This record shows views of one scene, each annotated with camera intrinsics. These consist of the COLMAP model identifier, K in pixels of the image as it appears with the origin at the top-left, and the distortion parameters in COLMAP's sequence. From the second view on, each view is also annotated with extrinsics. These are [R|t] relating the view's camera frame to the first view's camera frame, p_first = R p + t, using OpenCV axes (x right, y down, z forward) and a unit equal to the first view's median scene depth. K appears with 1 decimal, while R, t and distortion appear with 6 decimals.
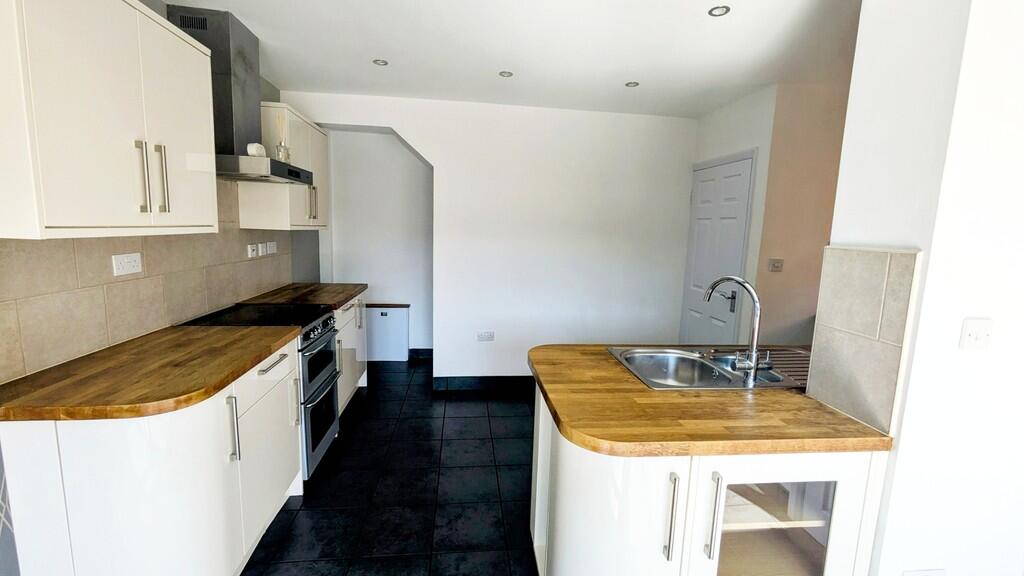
lens RADIAL K [[444.9, 0, 512.0], [0, 444.9, 288.0], [0, 0, 1]] dist [0.002900, 0.000259]
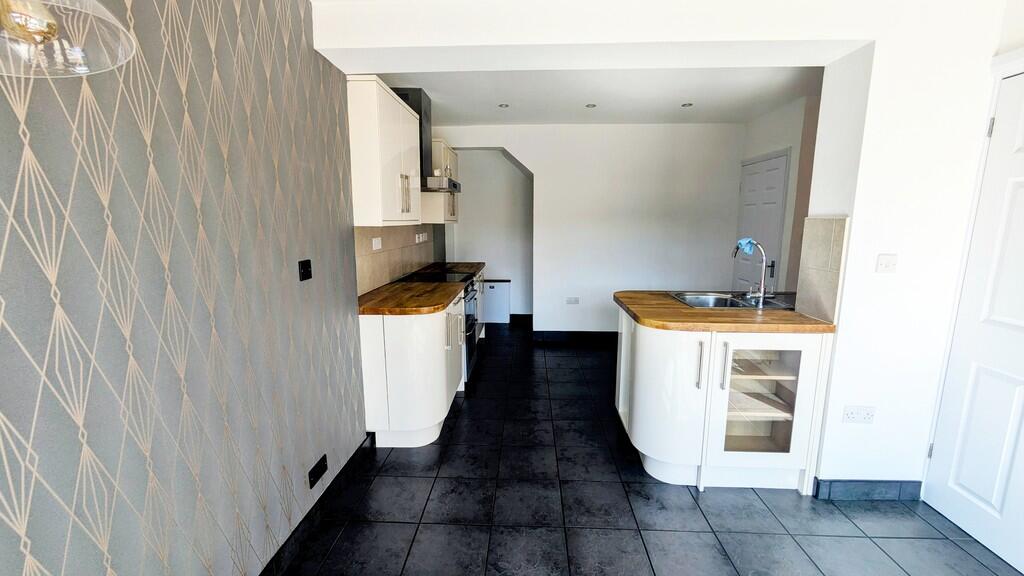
lens RADIAL K [[412.6, 0, 512.0], [0, 412.6, 288.0], [0, 0, 1]] dist [-0.000649, -0.000022]
pose [[0.986932, -0.008078, -0.160934, -0.098261], [0.011845, 0.999678, 0.022458, 0.102805], [0.160701, -0.024070, 0.986710, -0.584607]]
